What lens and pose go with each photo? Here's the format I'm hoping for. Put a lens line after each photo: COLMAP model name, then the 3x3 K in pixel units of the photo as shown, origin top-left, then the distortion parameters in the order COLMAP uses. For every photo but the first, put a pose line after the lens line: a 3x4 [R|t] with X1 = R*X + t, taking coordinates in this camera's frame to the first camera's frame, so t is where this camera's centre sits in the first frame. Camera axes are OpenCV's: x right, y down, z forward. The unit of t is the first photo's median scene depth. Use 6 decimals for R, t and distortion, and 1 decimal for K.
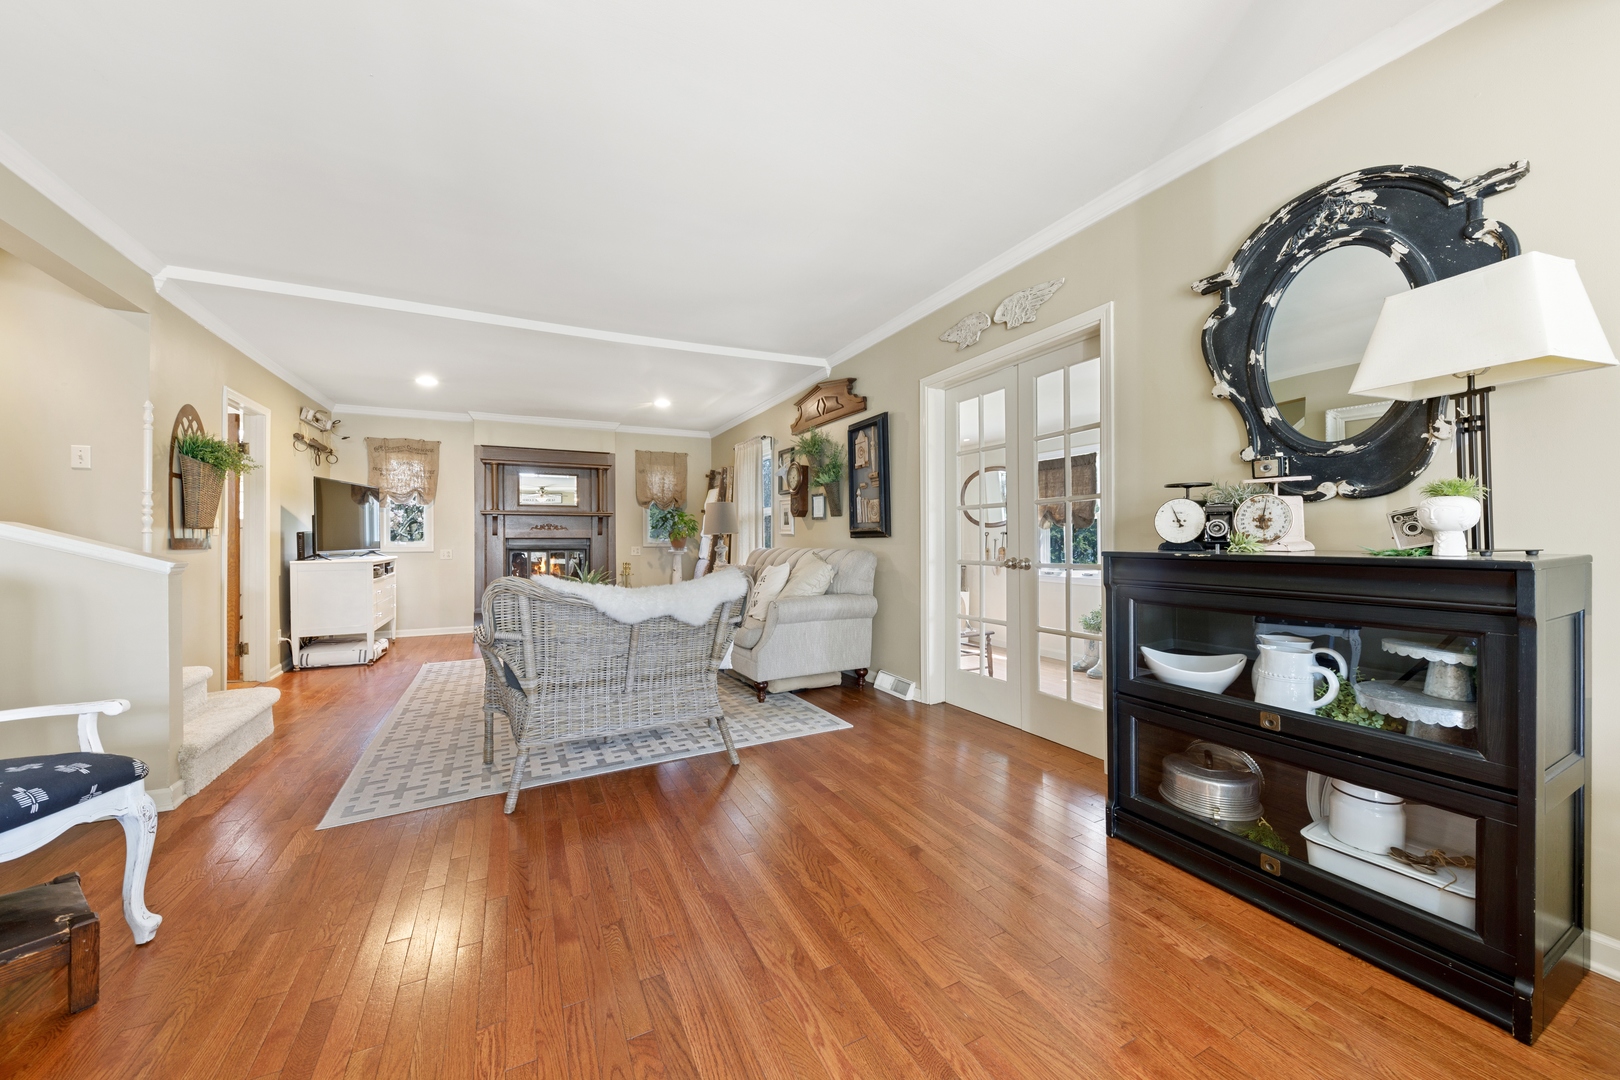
lens RADIAL K [[571.8, 0, 811.5], [0, 571.8, 536.3], [0, 0, 1]] dist [0.000220, 0.000059]
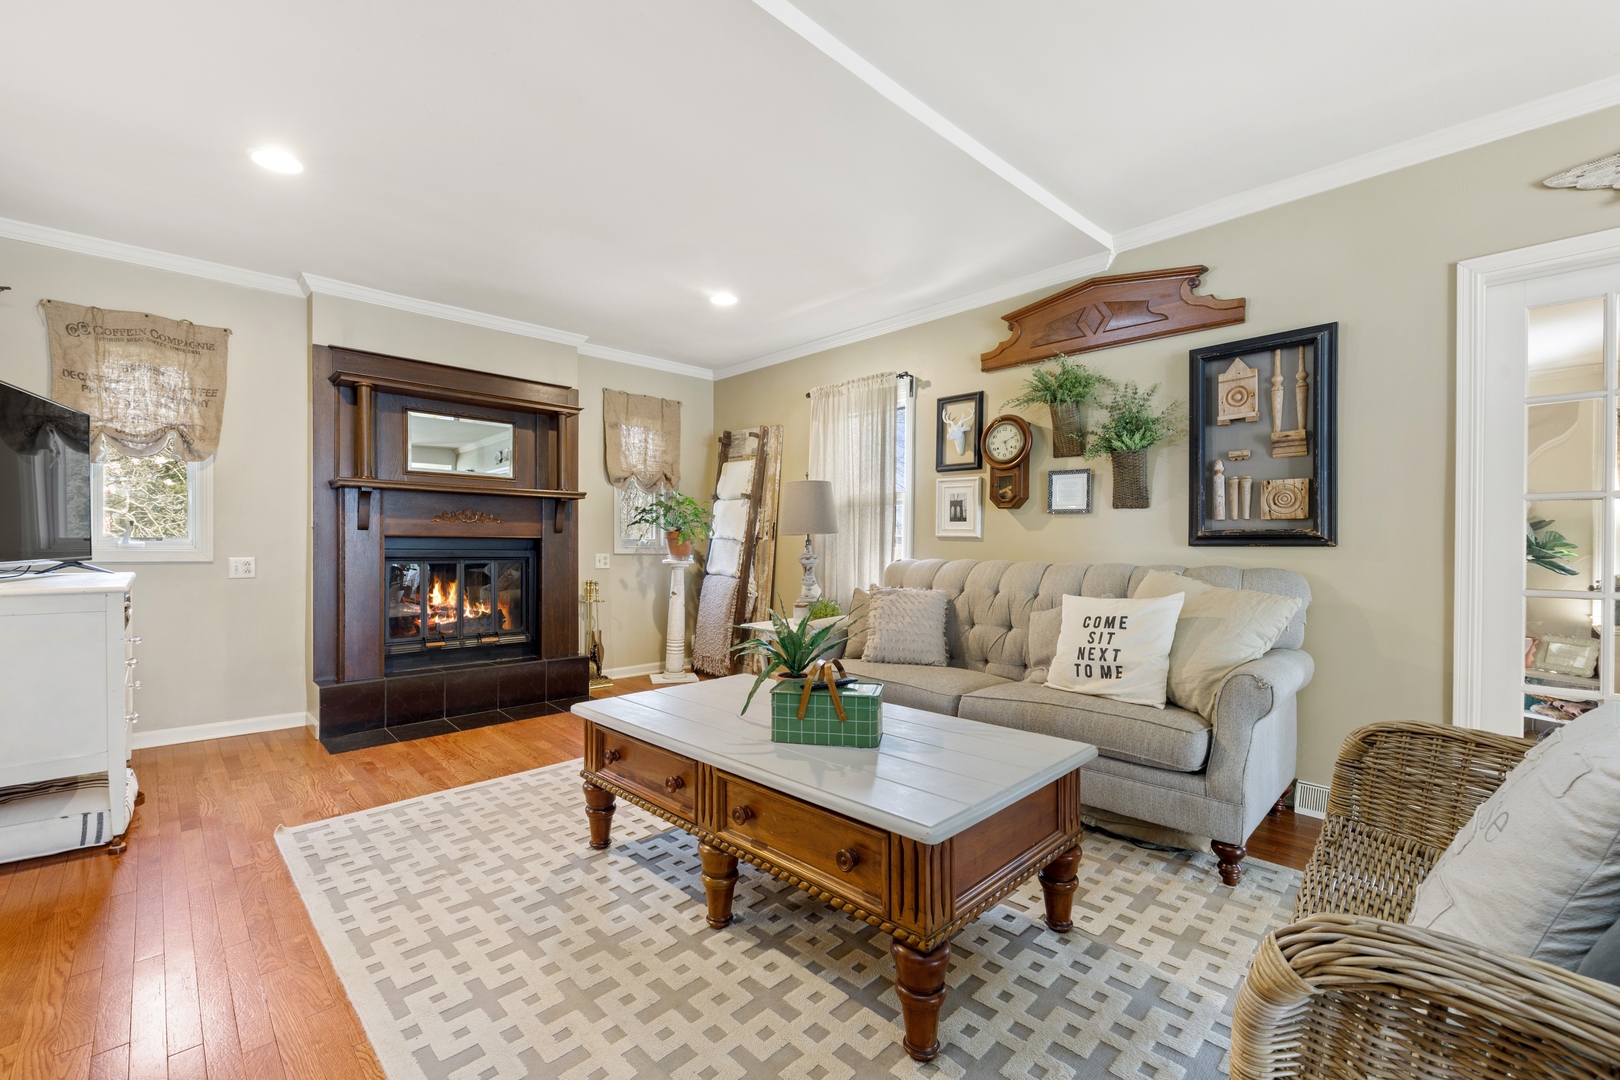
lens RADIAL K [[667.8, 0, 808.1], [0, 667.8, 552.3], [0, 0, 1]] dist [-0.001722, -0.001114]
pose [[0.957964, 0.009462, 0.286734, -0.358079], [-0.014720, 0.999761, 0.016188, 0.002982], [-0.286512, -0.019728, 0.957874, 0.339300]]
